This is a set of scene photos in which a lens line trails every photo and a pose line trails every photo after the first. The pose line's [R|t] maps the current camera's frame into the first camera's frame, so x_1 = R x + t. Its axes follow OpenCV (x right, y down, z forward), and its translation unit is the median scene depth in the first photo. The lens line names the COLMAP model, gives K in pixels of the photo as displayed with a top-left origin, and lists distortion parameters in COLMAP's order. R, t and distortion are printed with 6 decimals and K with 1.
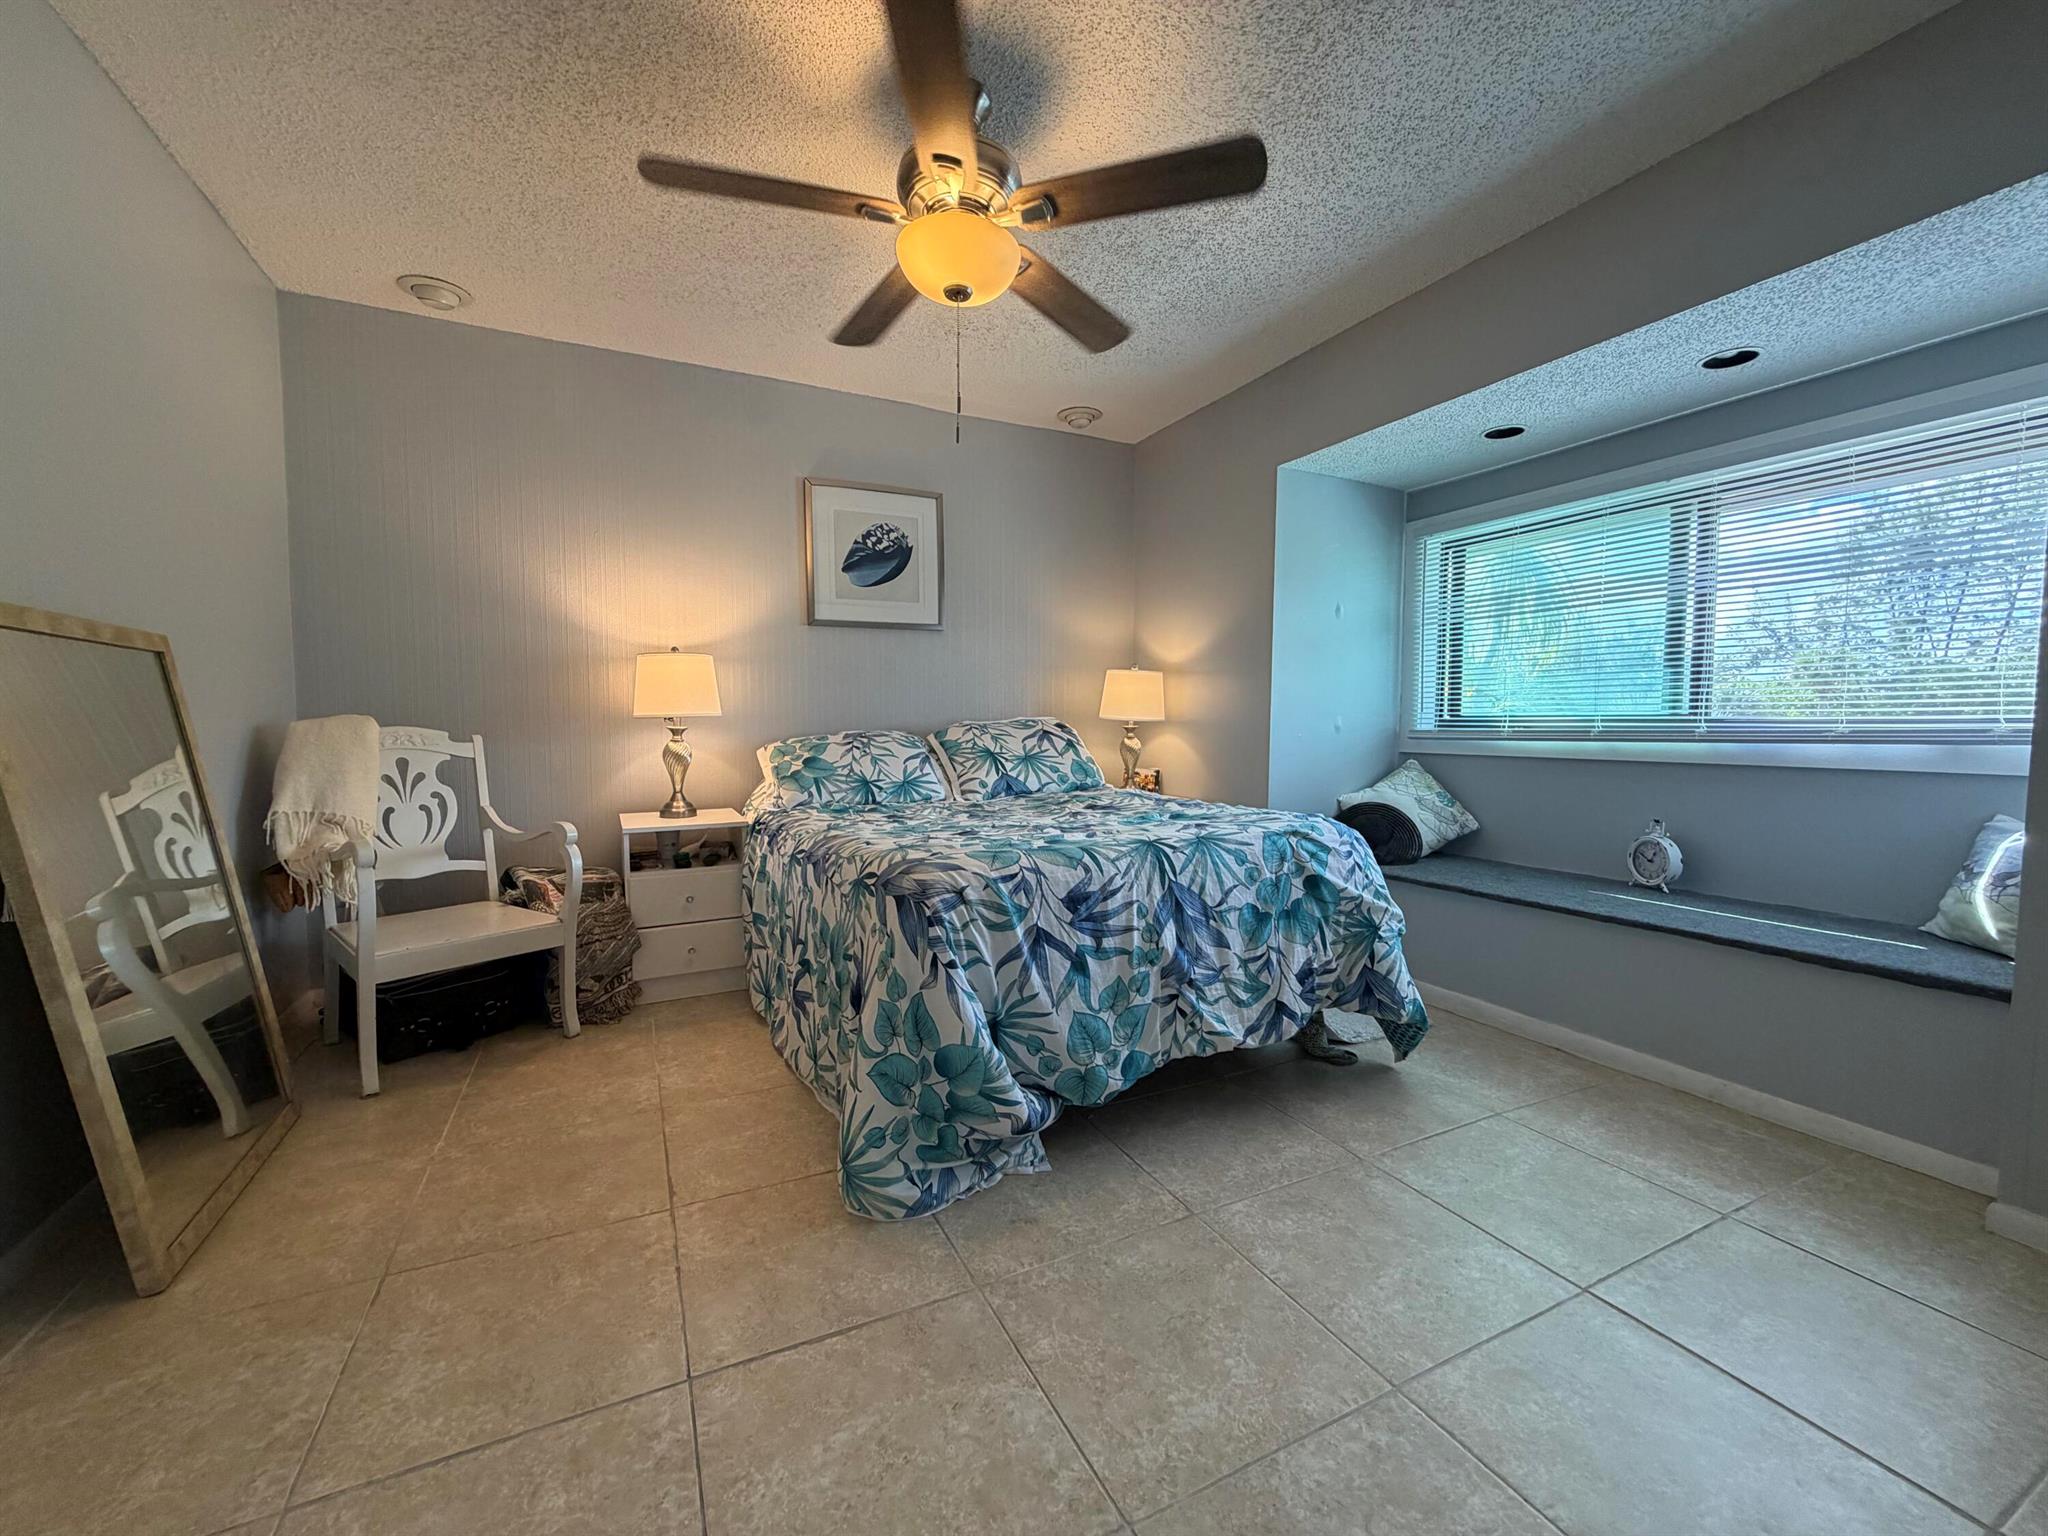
lens RADIAL K [[821.1, 0, 1015.6], [0, 821.1, 770.3], [0, 0, 1]] dist [0.003592, 0.000659]
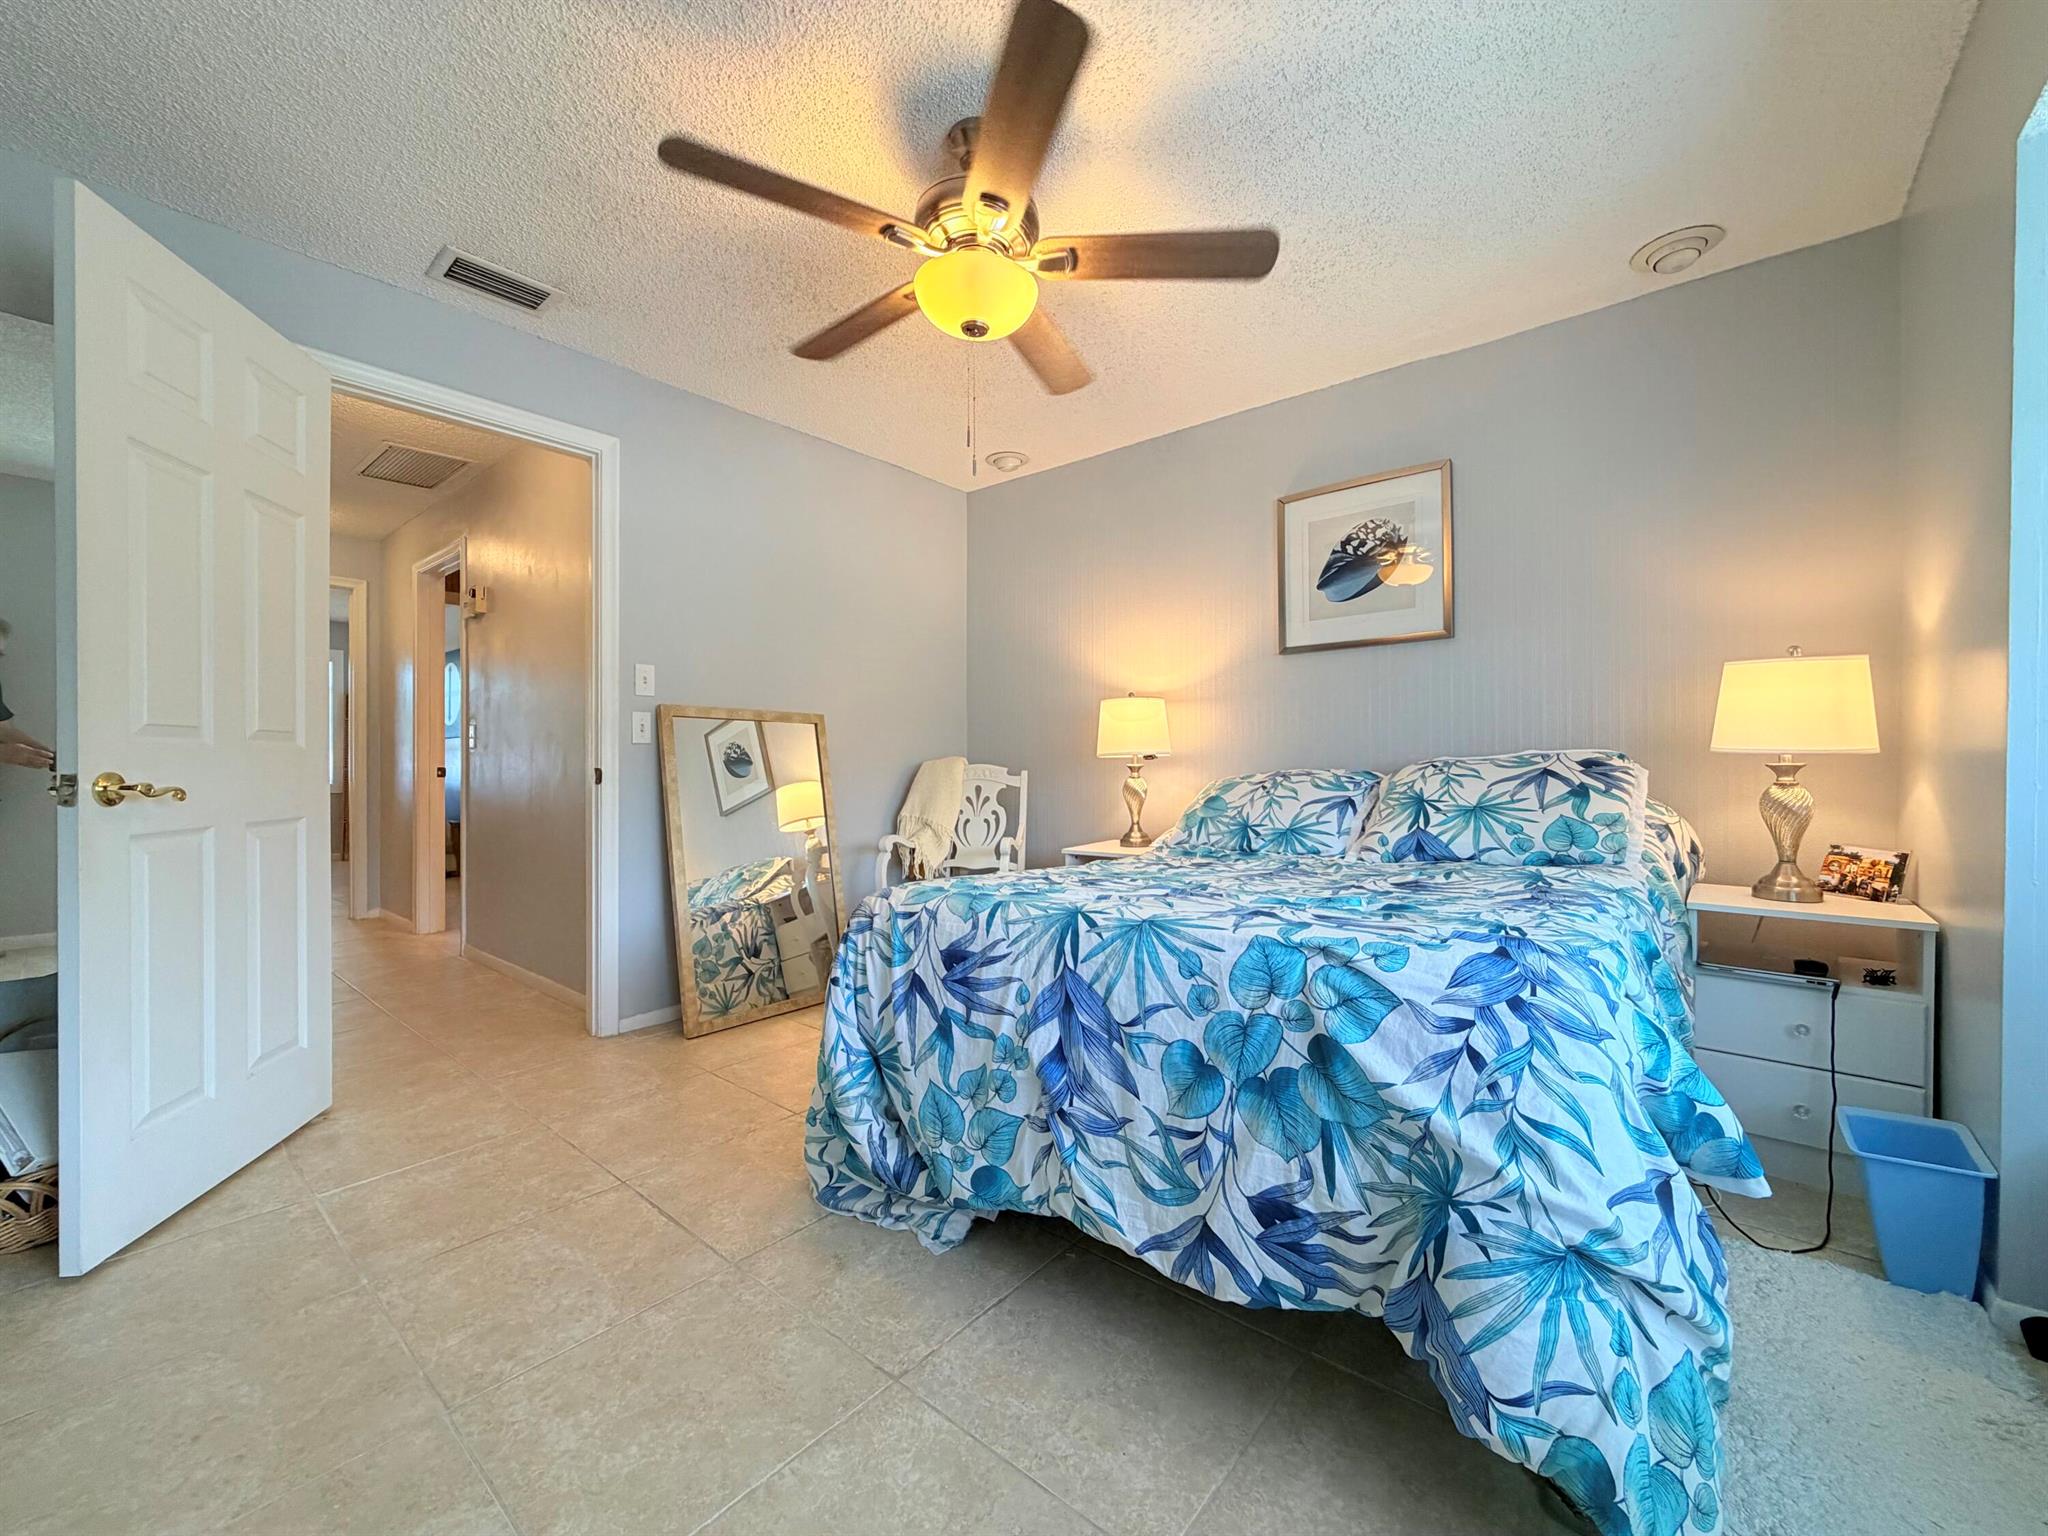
lens RADIAL K [[821.1, 0, 1016.4], [0, 821.1, 766.4], [0, 0, 1]] dist [0.003592, 0.000659]
pose [[0.402218, 0.000319, -0.915544, 0.814647], [-0.052895, 0.998338, -0.022890, -0.025321], [0.914015, 0.057634, 0.401567, 0.628855]]
